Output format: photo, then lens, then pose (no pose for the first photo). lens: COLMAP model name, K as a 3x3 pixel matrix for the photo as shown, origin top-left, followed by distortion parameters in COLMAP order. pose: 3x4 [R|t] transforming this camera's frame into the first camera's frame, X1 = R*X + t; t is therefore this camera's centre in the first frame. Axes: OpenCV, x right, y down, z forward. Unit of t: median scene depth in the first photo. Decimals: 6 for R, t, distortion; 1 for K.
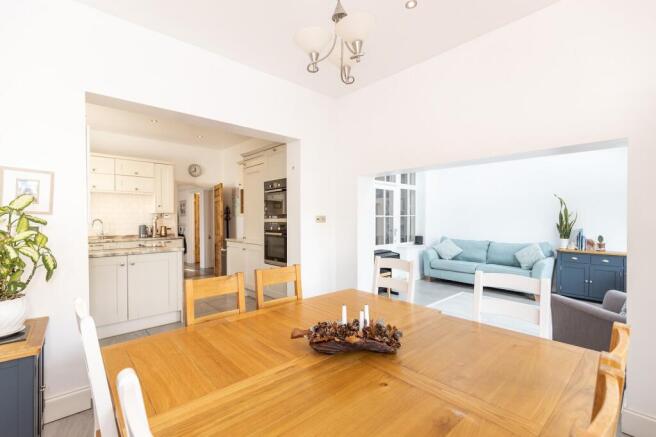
lens RADIAL K [[292.9, 0, 327.8], [0, 292.9, 218.7], [0, 0, 1]] dist [0.003719, -0.001409]
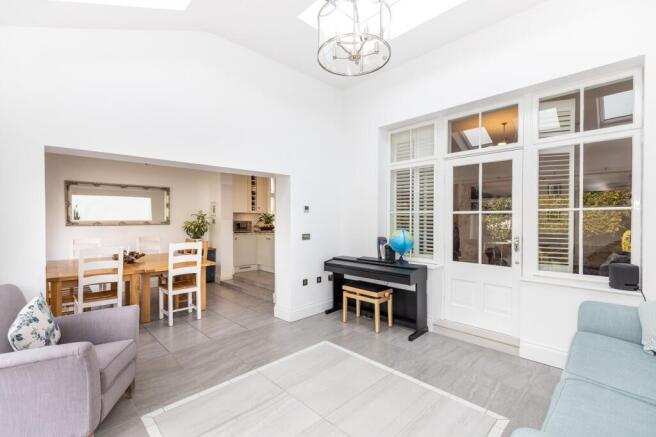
lens RADIAL K [[292.9, 0, 326.4], [0, 292.9, 219.9], [0, 0, 1]] dist [0.003719, -0.001409]
pose [[0.036139, 0.007774, -0.999317, 0.766920], [-0.005376, 0.999957, 0.007585, 0.003214], [0.999332, 0.005098, 0.036179, 0.707779]]
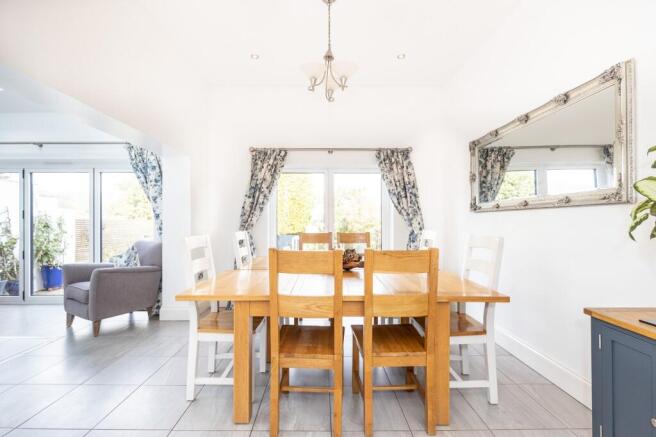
lens RADIAL K [[292.9, 0, 326.3], [0, 292.9, 219.6], [0, 0, 1]] dist [0.003719, -0.001409]
pose [[-0.747373, 0.009014, 0.664343, -0.278264], [0.011574, 0.999933, -0.000546, 0.043273], [-0.664303, 0.007281, -0.747428, 0.577762]]
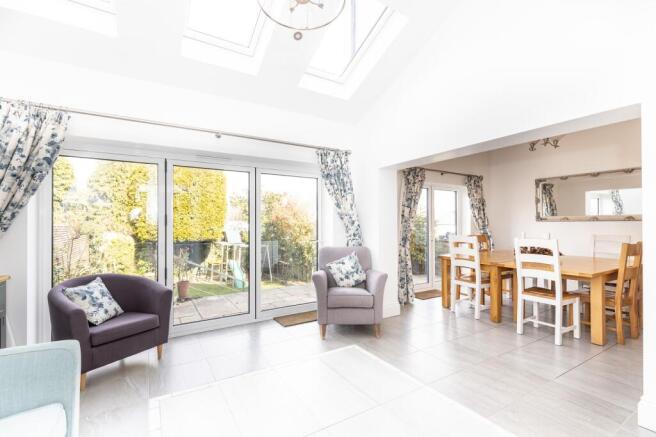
lens RADIAL K [[292.9, 0, 323.6], [0, 292.9, 220.6], [0, 0, 1]] dist [0.003719, -0.001409]
pose [[-0.982003, 0.008077, 0.188691, 0.364901], [0.007459, 0.999964, -0.003984, 0.028089], [-0.188717, -0.002505, -0.982028, 1.012957]]
